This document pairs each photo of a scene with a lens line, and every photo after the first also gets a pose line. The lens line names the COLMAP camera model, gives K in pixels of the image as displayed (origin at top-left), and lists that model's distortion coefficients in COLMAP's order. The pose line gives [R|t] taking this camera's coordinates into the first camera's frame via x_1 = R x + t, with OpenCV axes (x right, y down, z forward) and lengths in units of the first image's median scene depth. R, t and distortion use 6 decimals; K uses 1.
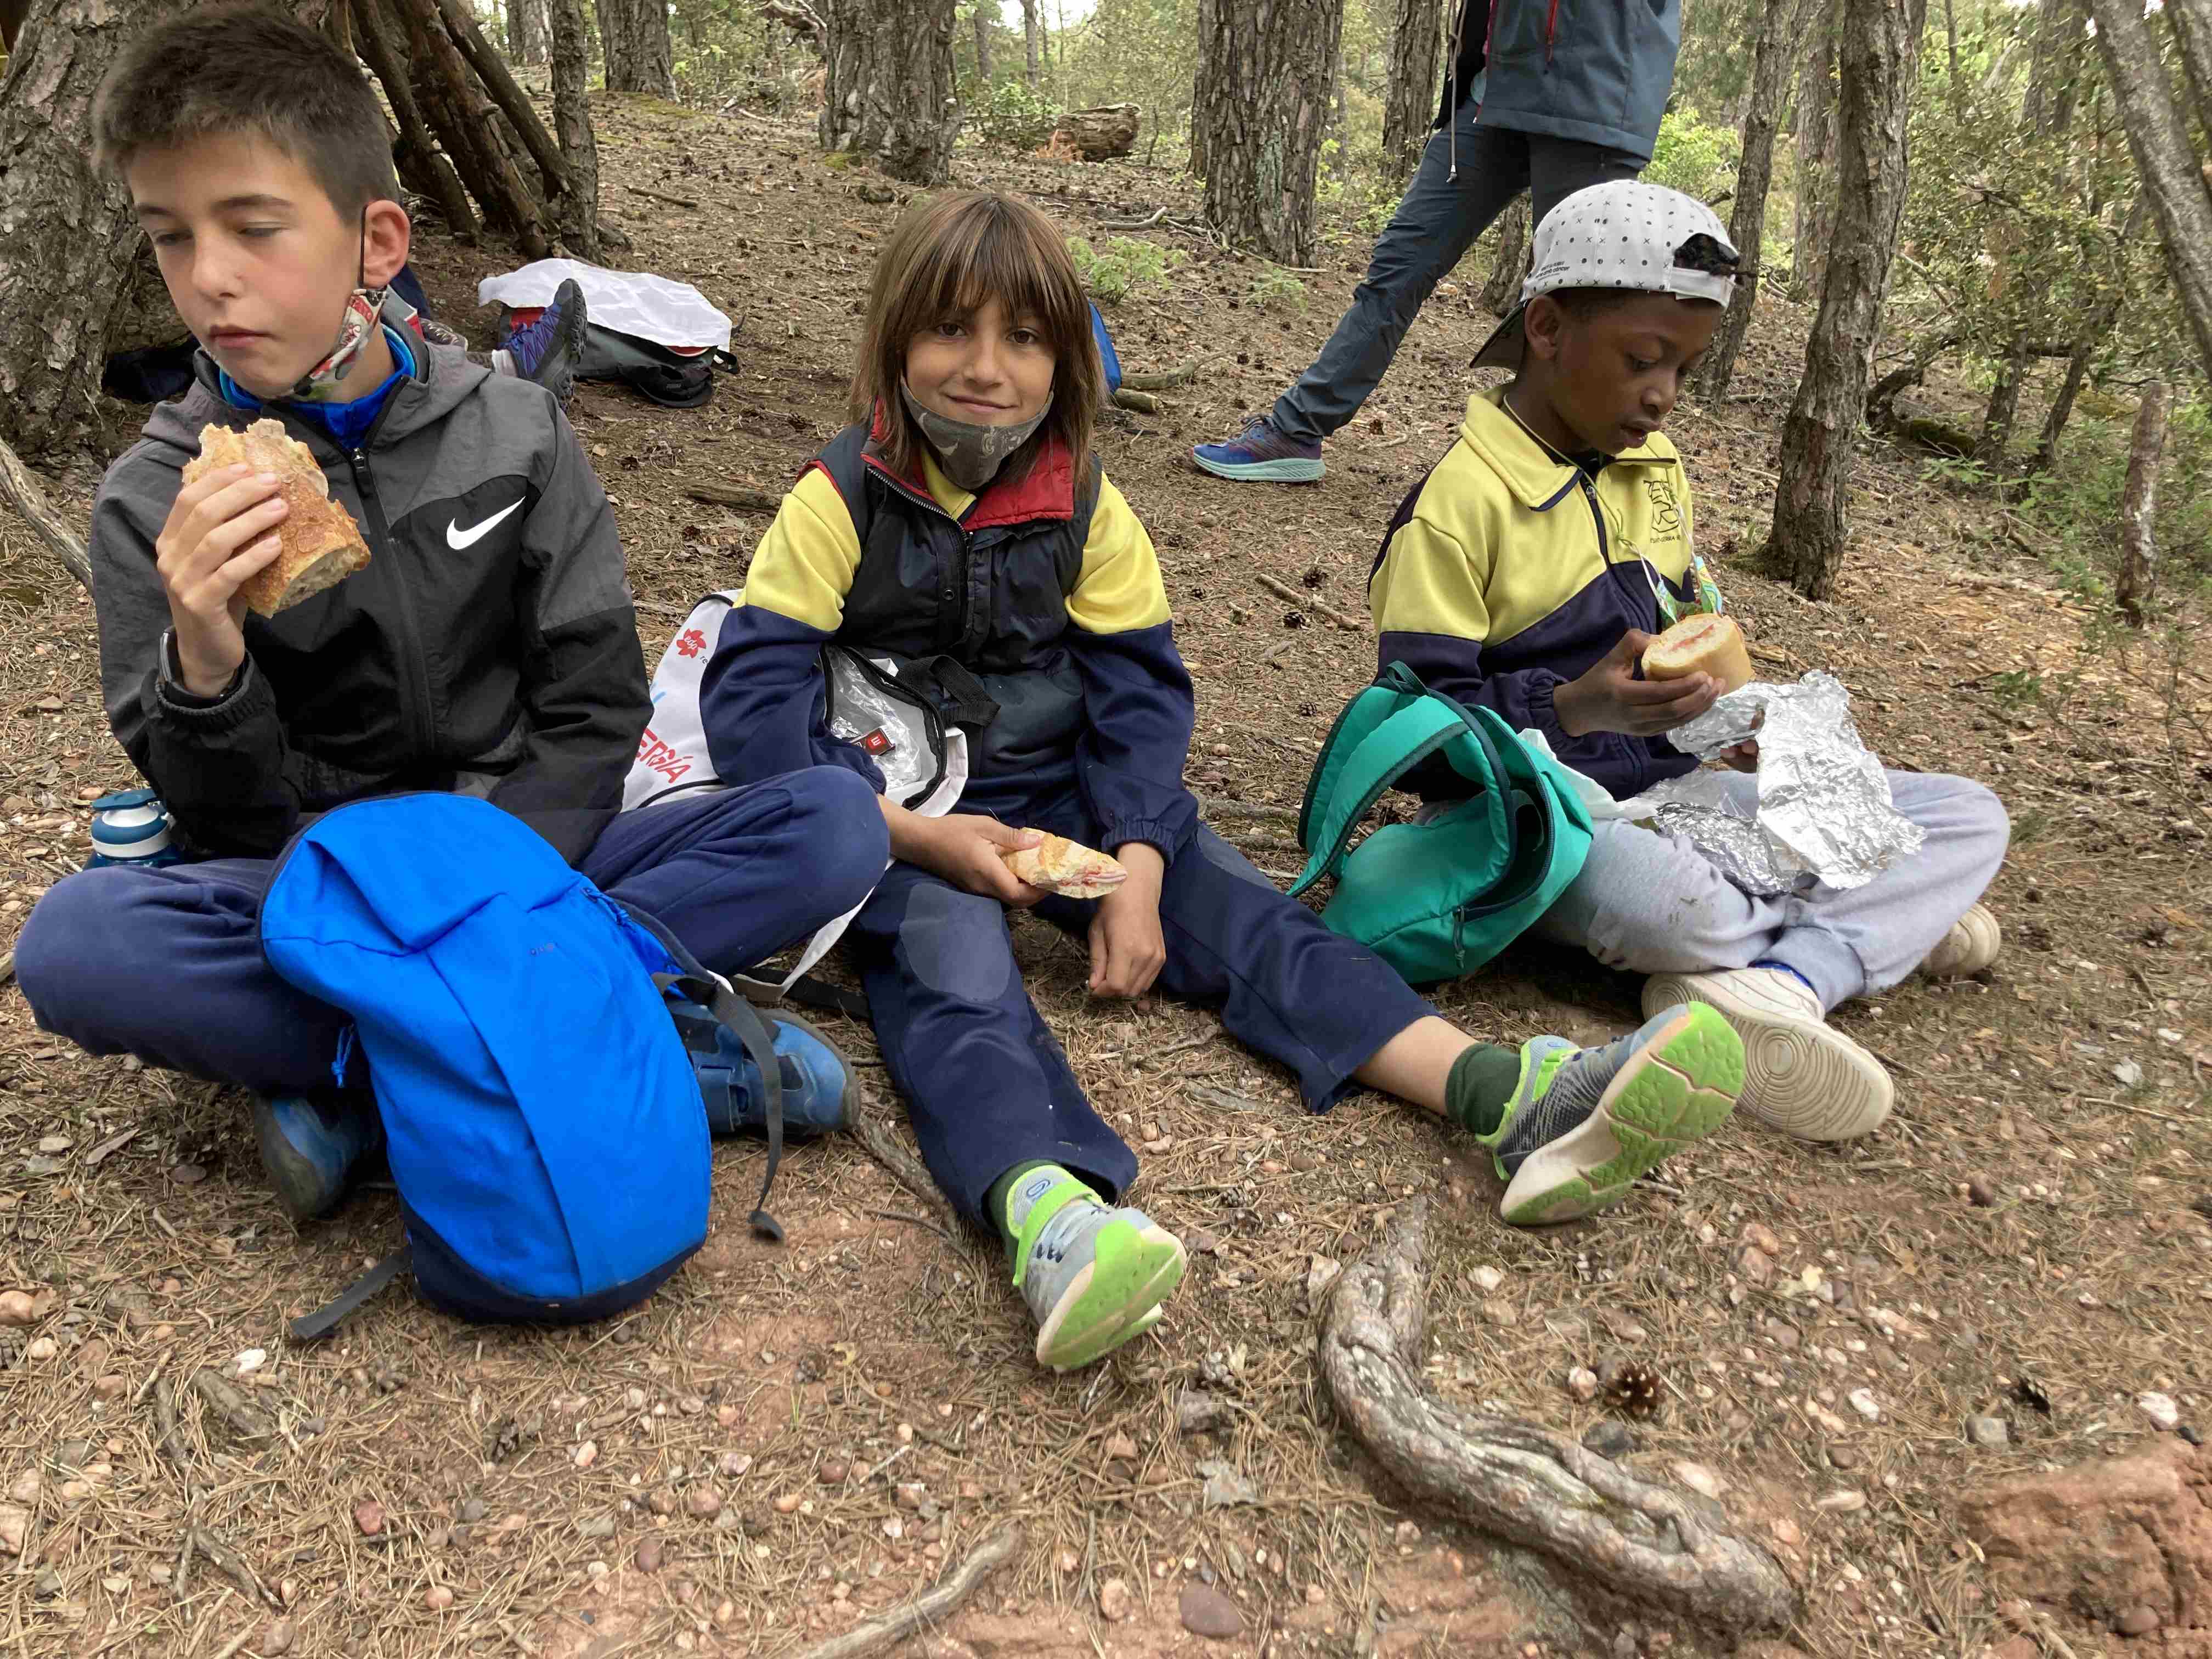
lens RADIAL K [[1624.7, 0, 1106.0], [0, 1624.7, 829.5], [0, 0, 1]] dist [0.013998, -0.047672]
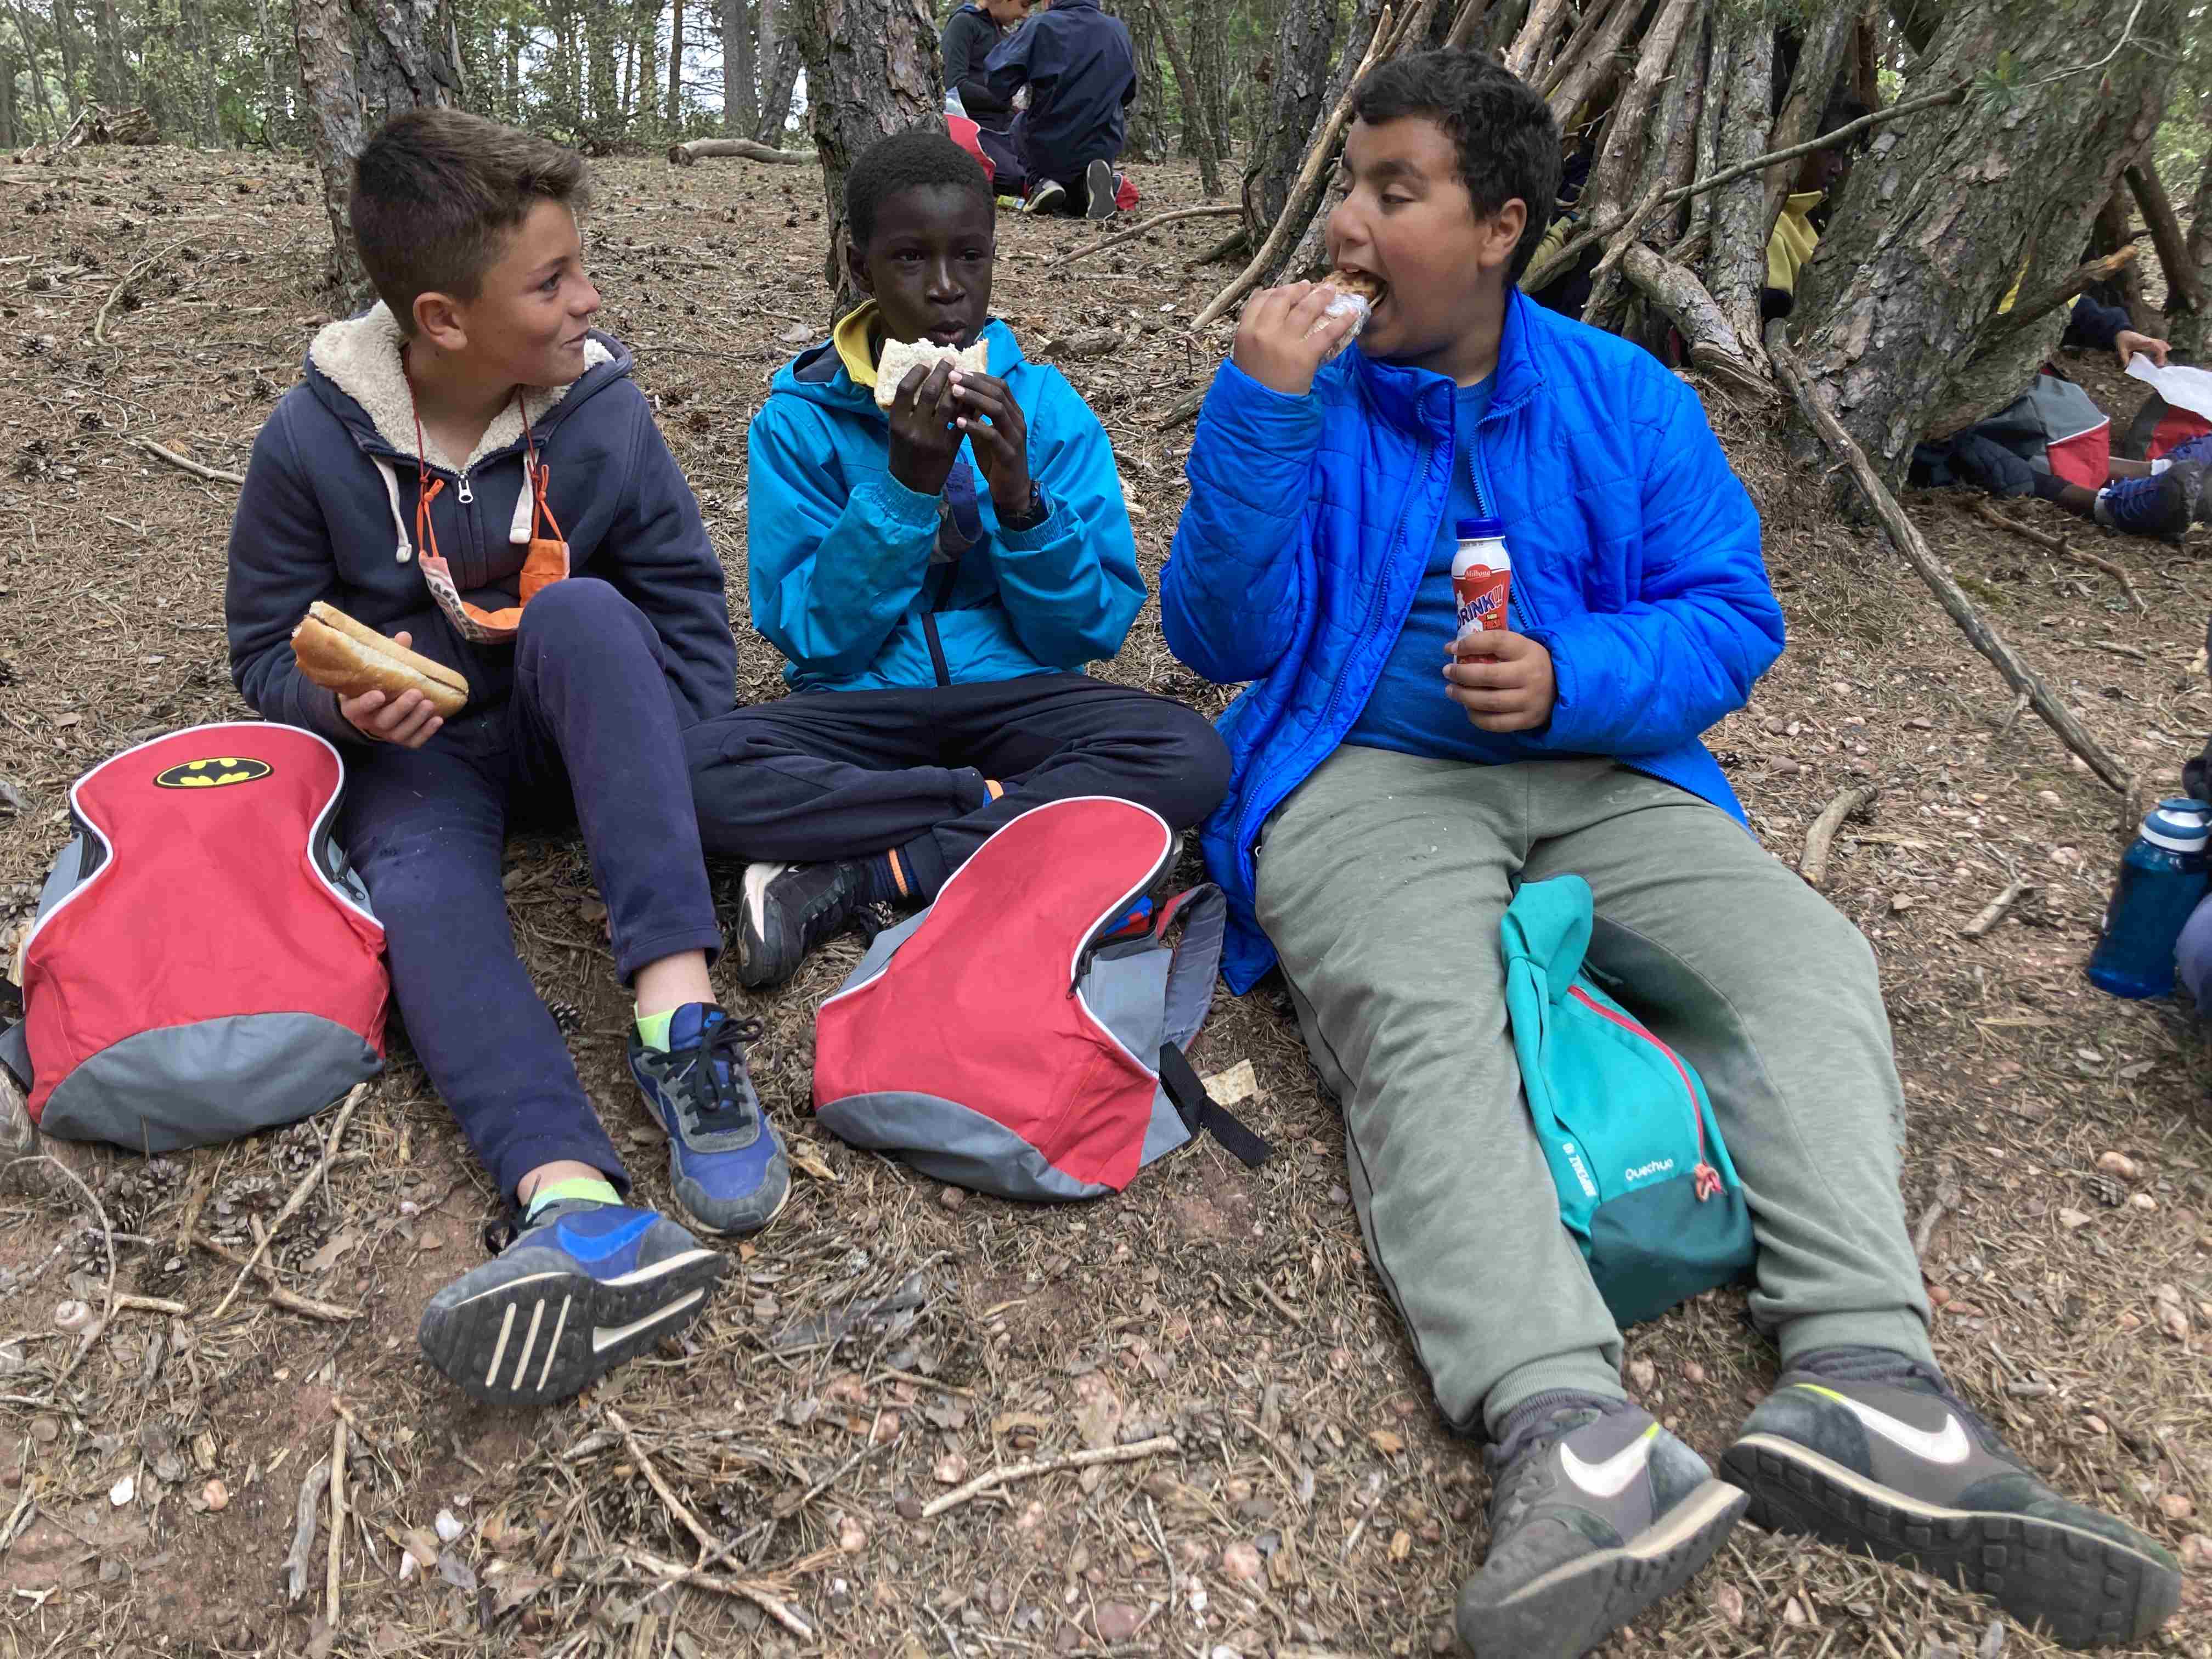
lens RADIAL K [[1624.7, 0, 1106.0], [0, 1624.7, 829.5], [0, 0, 1]] dist [0.013998, -0.047672]
pose [[0.758563, 0.180045, -0.626231, -0.281538], [-0.216117, 0.976185, 0.018873, 0.098259], [0.614715, 0.121023, 0.779409, -0.301035]]
